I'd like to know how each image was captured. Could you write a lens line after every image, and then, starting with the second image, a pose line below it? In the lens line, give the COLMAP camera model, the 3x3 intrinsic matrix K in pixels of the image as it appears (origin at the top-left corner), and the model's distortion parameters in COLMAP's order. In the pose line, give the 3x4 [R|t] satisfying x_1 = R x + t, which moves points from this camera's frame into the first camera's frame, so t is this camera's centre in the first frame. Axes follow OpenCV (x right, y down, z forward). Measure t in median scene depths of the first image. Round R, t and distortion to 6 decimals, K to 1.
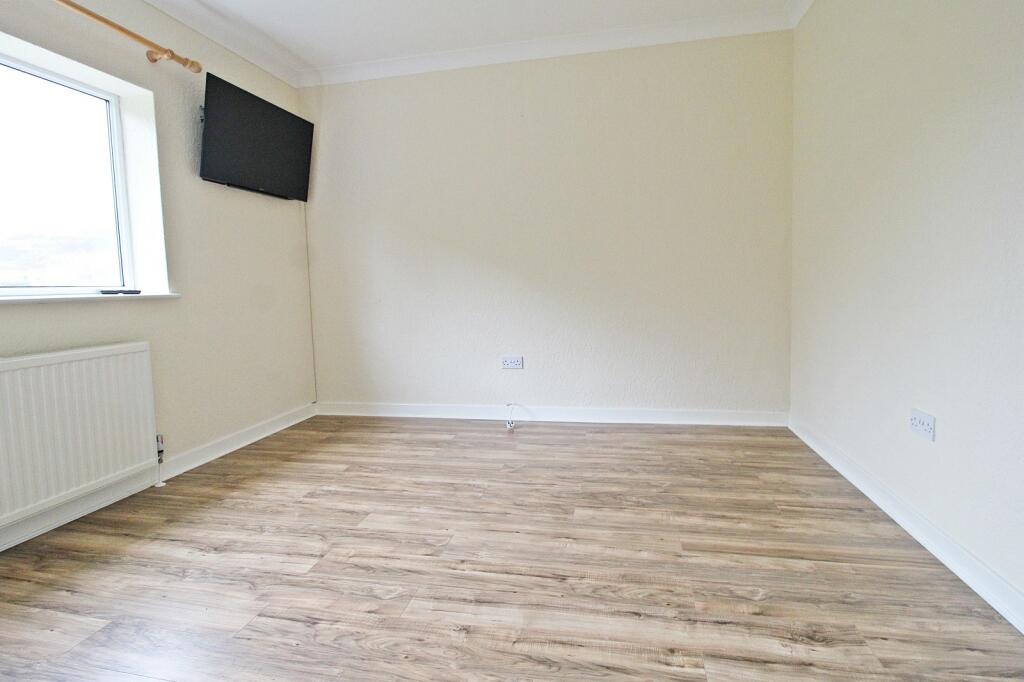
lens RADIAL K [[490.3, 0, 516.0], [0, 490.3, 326.0], [0, 0, 1]] dist [0.001092, -0.012234]
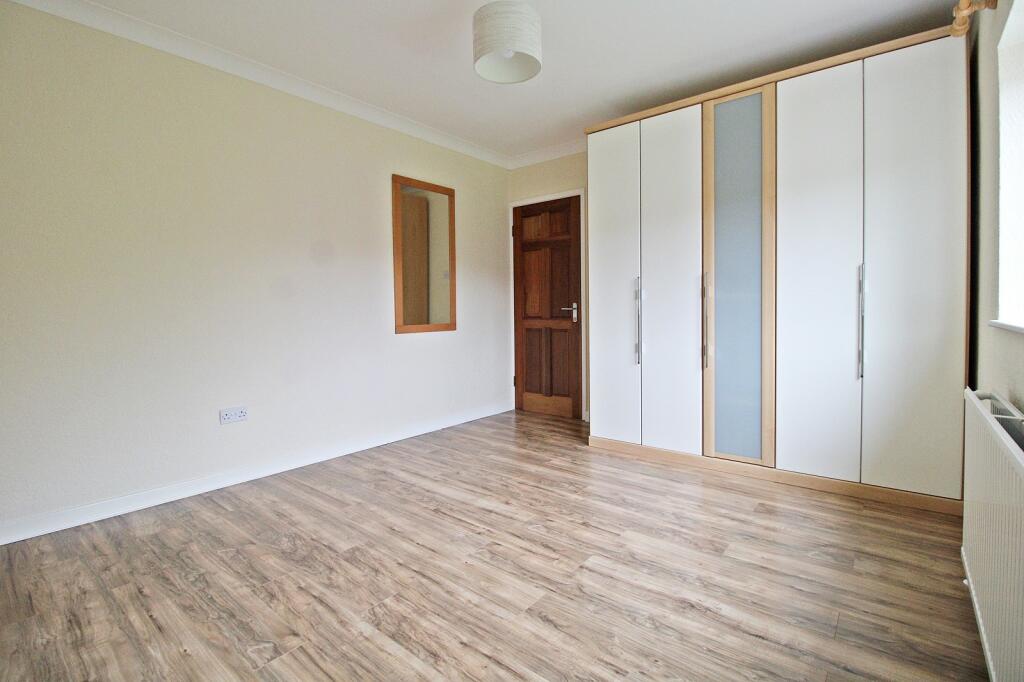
lens RADIAL K [[490.3, 0, 516.0], [0, 490.3, 326.0], [0, 0, 1]] dist [0.001092, -0.012234]
pose [[-0.881548, 0.023201, 0.471524, -0.785006], [0.076371, 0.992644, 0.093940, -0.175567], [-0.465876, 0.118823, -0.876836, 1.935152]]
